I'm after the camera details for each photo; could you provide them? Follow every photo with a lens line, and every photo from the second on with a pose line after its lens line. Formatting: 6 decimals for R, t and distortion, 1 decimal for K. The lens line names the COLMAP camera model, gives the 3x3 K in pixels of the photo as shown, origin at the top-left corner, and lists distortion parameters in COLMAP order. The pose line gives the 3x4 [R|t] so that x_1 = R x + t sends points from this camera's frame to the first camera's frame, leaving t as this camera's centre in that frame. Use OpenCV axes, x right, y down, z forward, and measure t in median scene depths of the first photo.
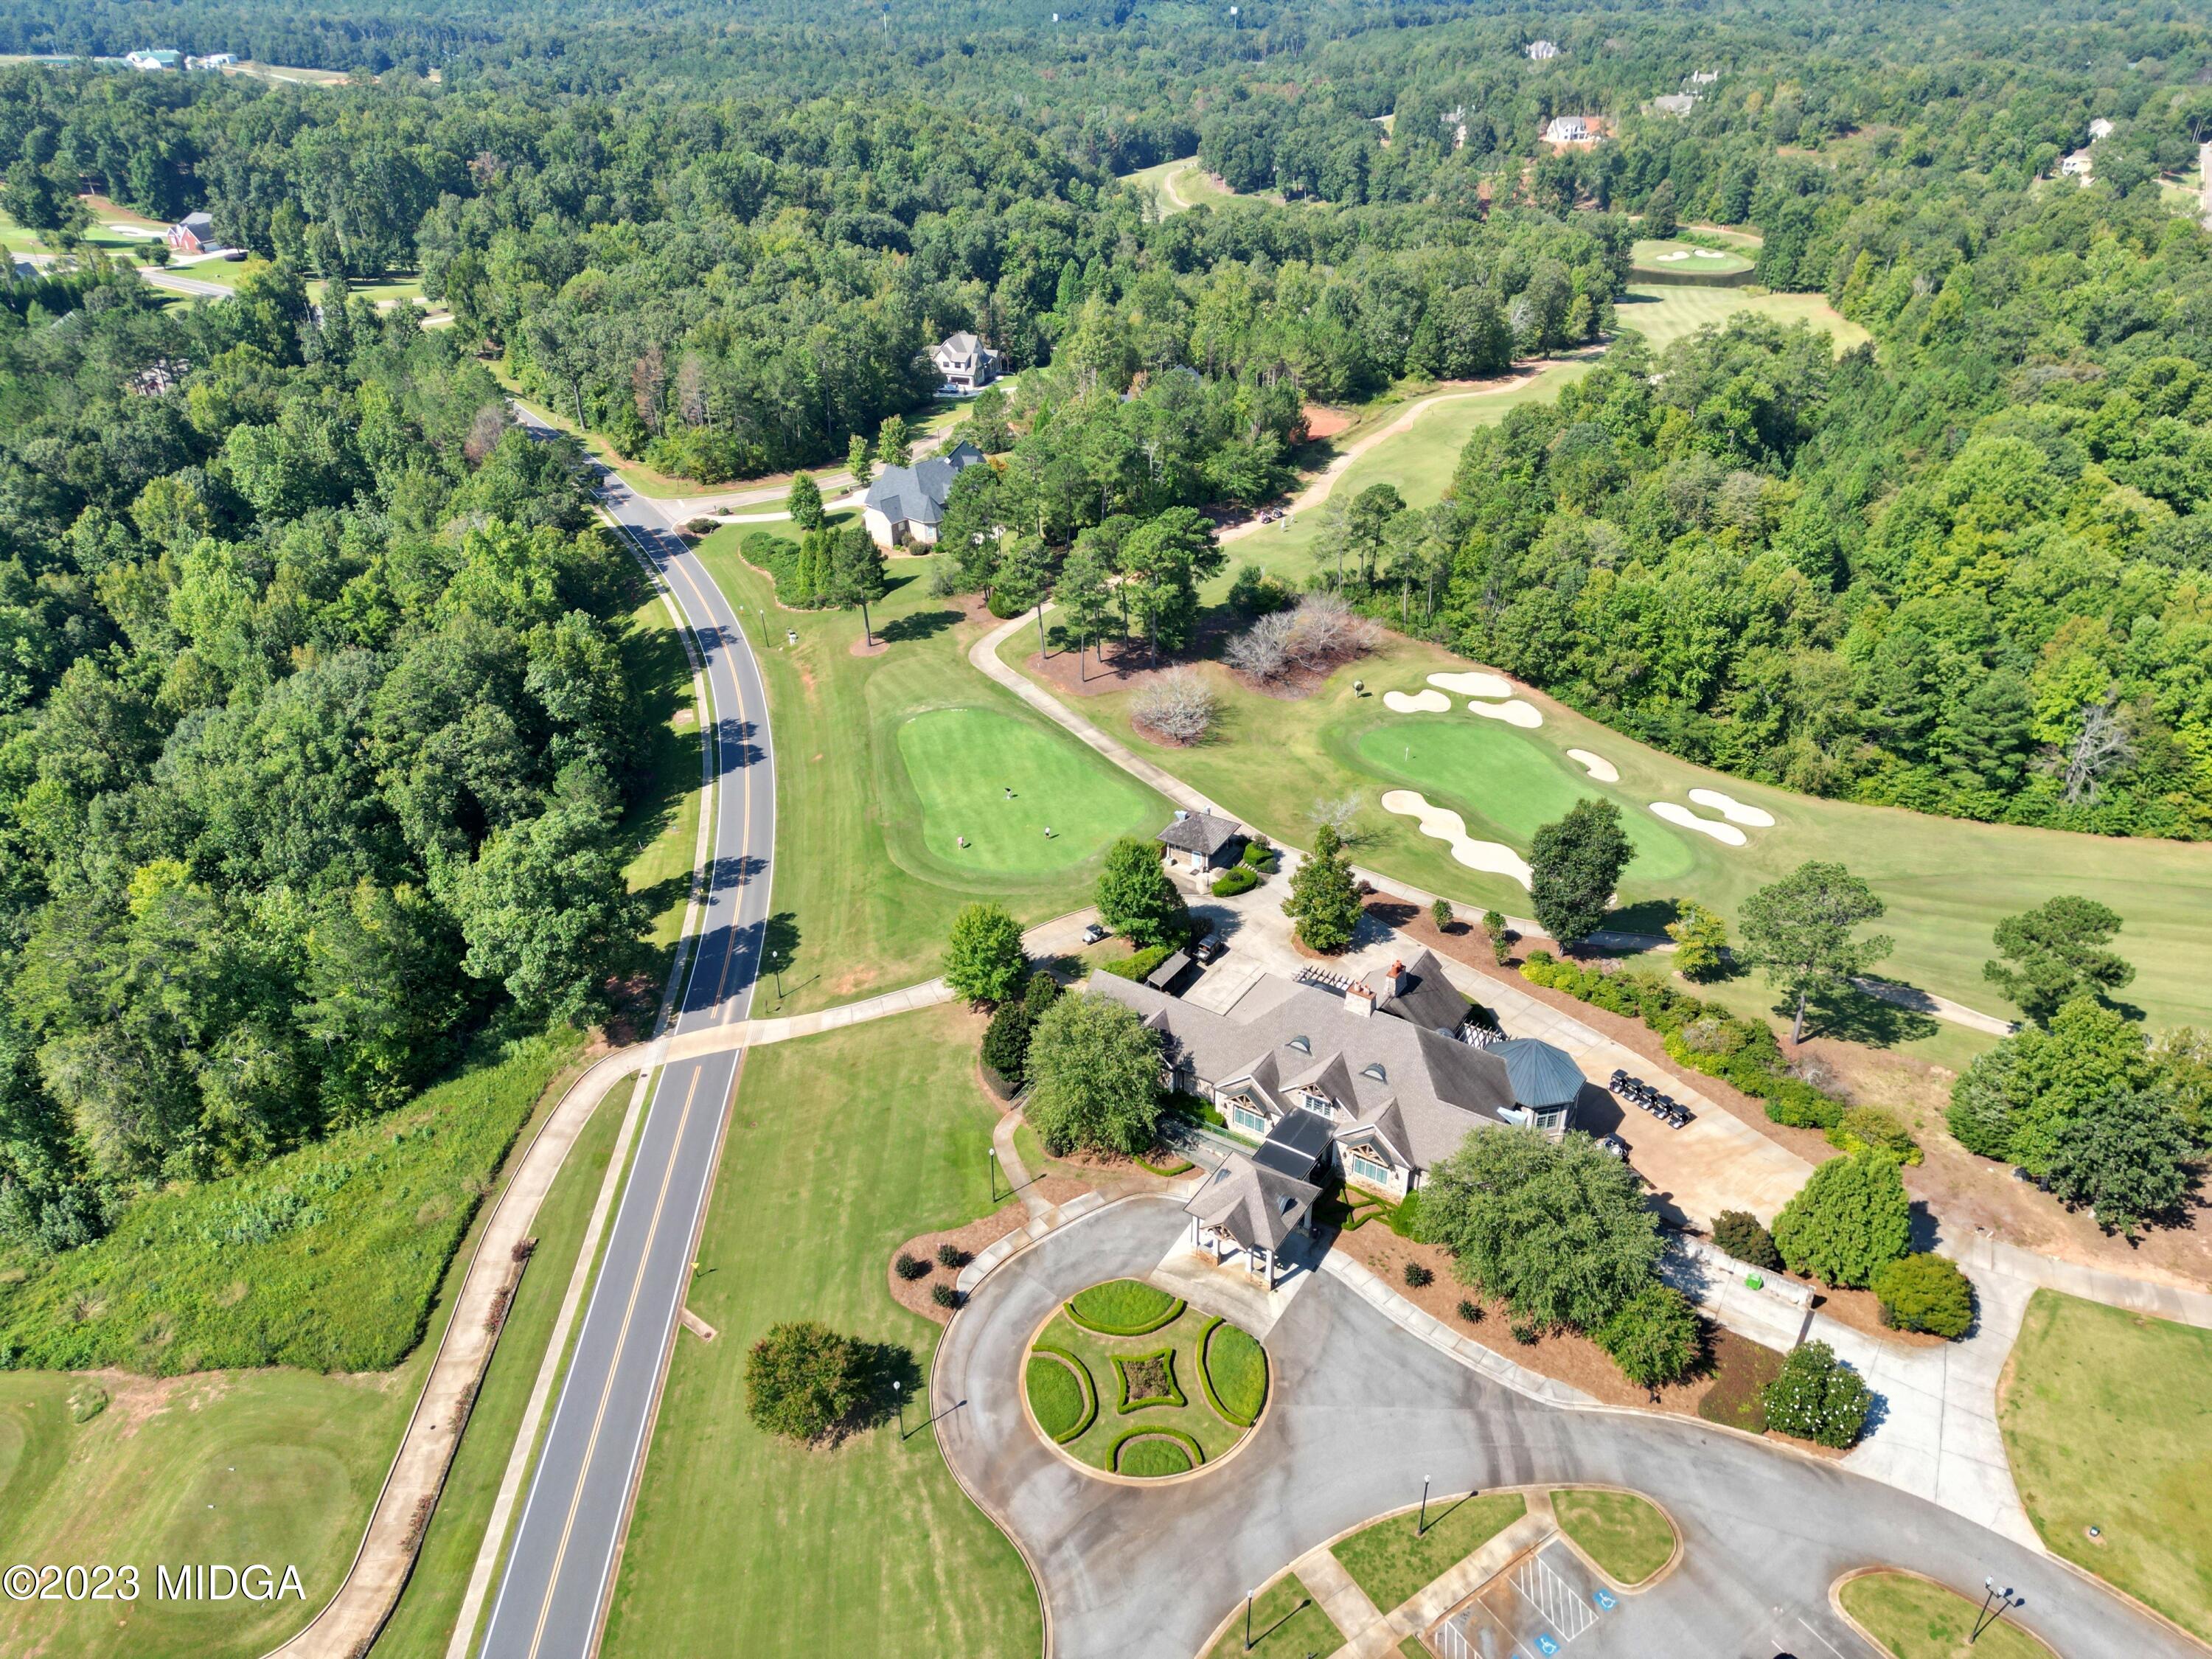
lens RADIAL K [[1539.6, 0, 1106.0], [0, 1539.6, 829.5], [0, 0, 1]] dist [0.074721, -0.049469]
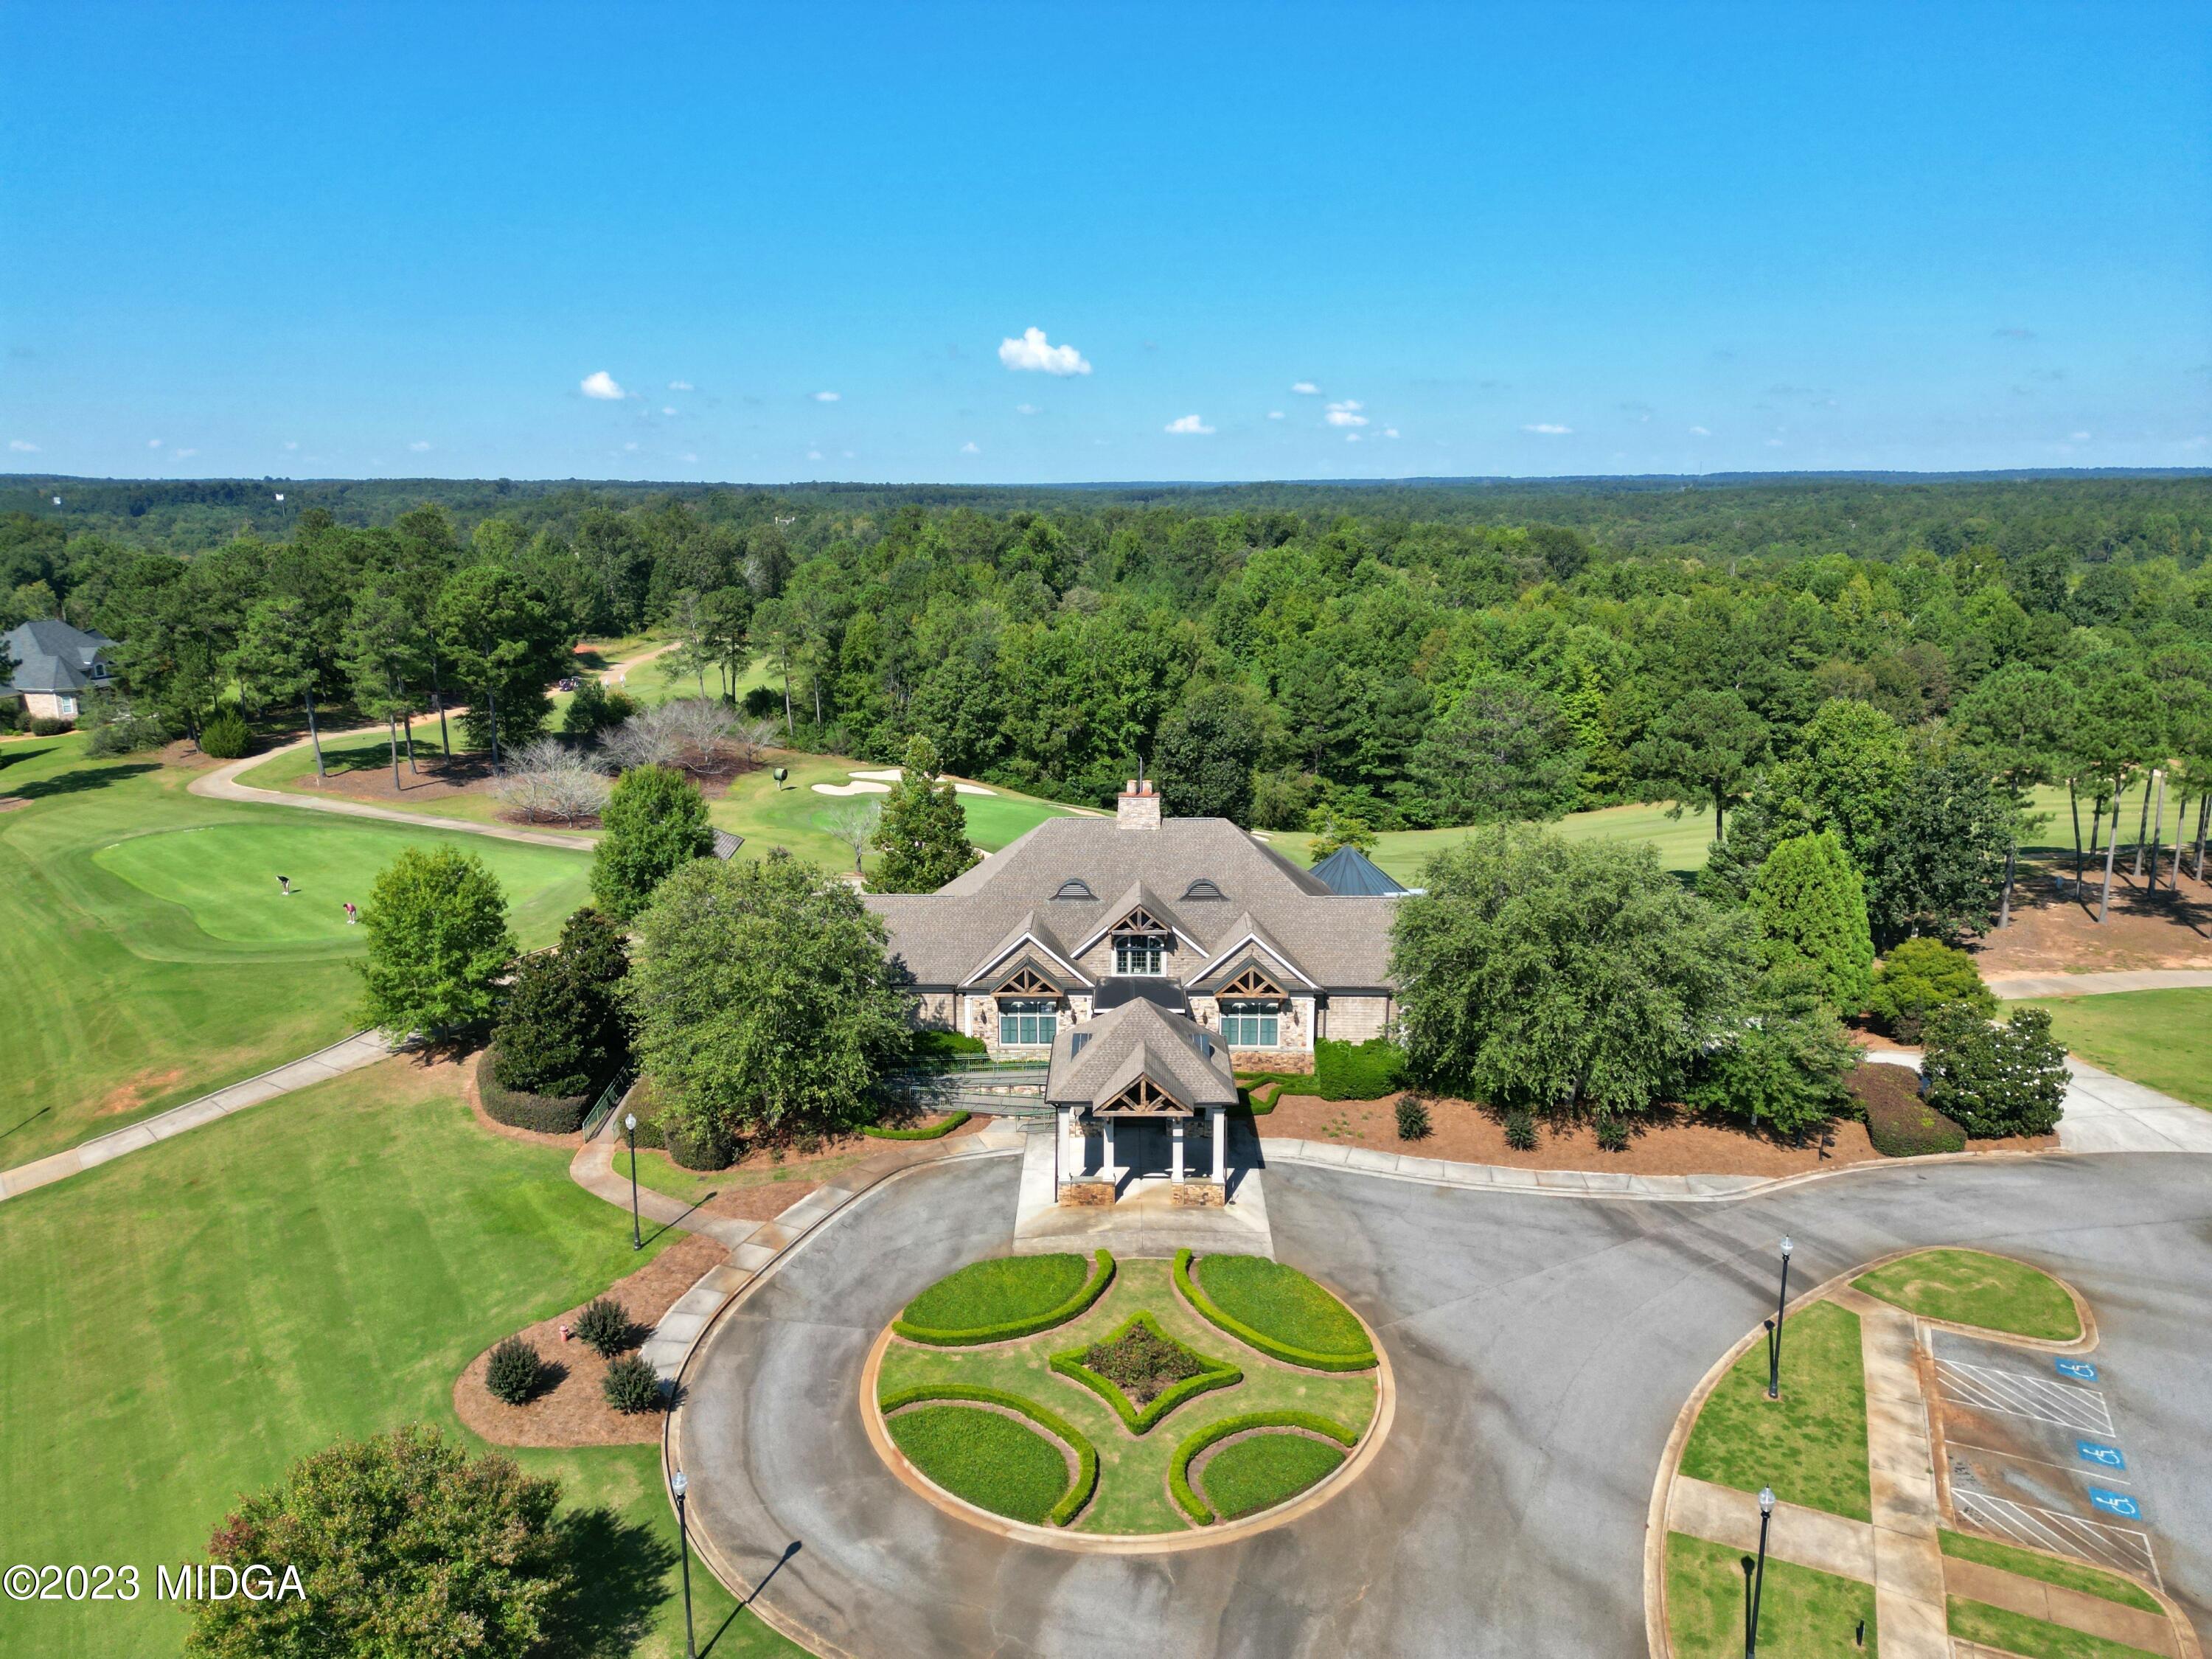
lens RADIAL K [[1539.6, 0, 1106.0], [0, 1539.6, 829.5], [0, 0, 1]] dist [0.074721, -0.049469]
pose [[0.847037, -0.112055, 0.519588, -0.109886], [0.261857, 0.938643, -0.224454, 0.156462], [-0.462556, 0.326179, 0.824408, 0.287866]]
